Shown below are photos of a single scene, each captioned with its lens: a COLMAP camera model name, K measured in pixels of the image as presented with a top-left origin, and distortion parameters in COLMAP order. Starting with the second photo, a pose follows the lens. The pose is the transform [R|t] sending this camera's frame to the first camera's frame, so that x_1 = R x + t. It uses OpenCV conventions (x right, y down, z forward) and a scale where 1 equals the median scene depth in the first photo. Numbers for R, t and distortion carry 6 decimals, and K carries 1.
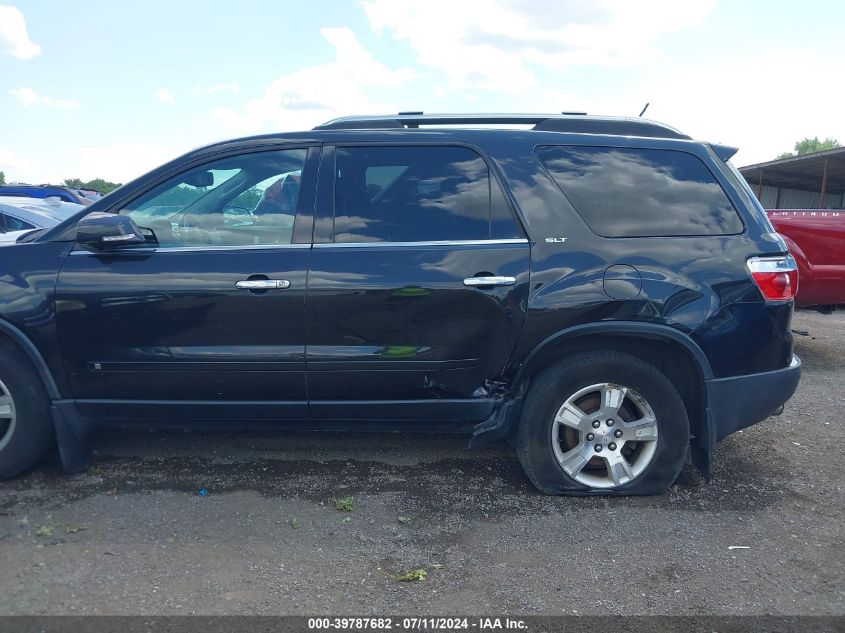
lens RADIAL K [[658.7, 0, 420.4], [0, 658.7, 313.4], [0, 0, 1]] dist [0.012305, -0.019778]
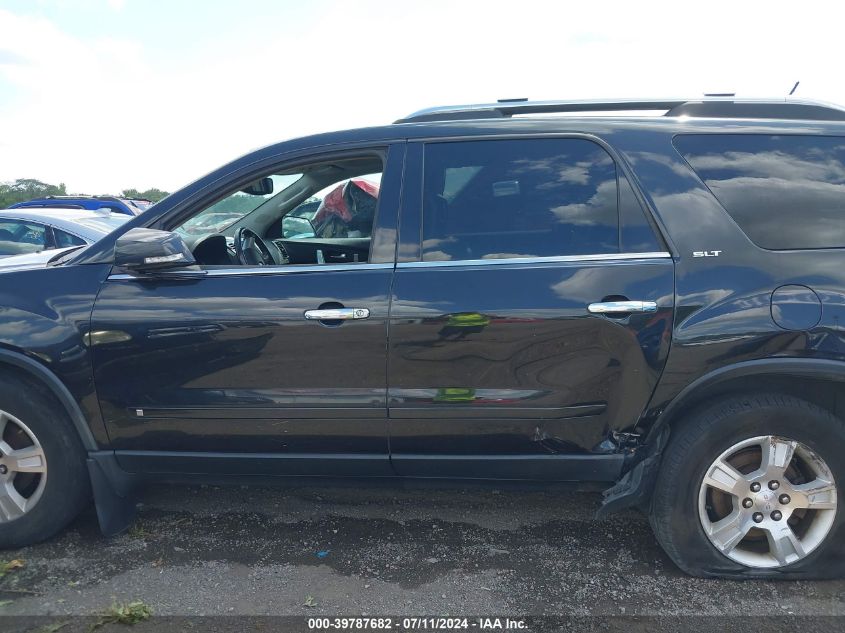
lens RADIAL K [[658.7, 0, 425.0], [0, 658.7, 317.8], [0, 0, 1]] dist [0.012305, -0.019778]
pose [[0.997666, -0.007995, -0.067820, -0.073449], [0.007079, 0.999880, -0.013744, -0.026455], [0.067921, 0.013232, 0.997603, 0.195086]]
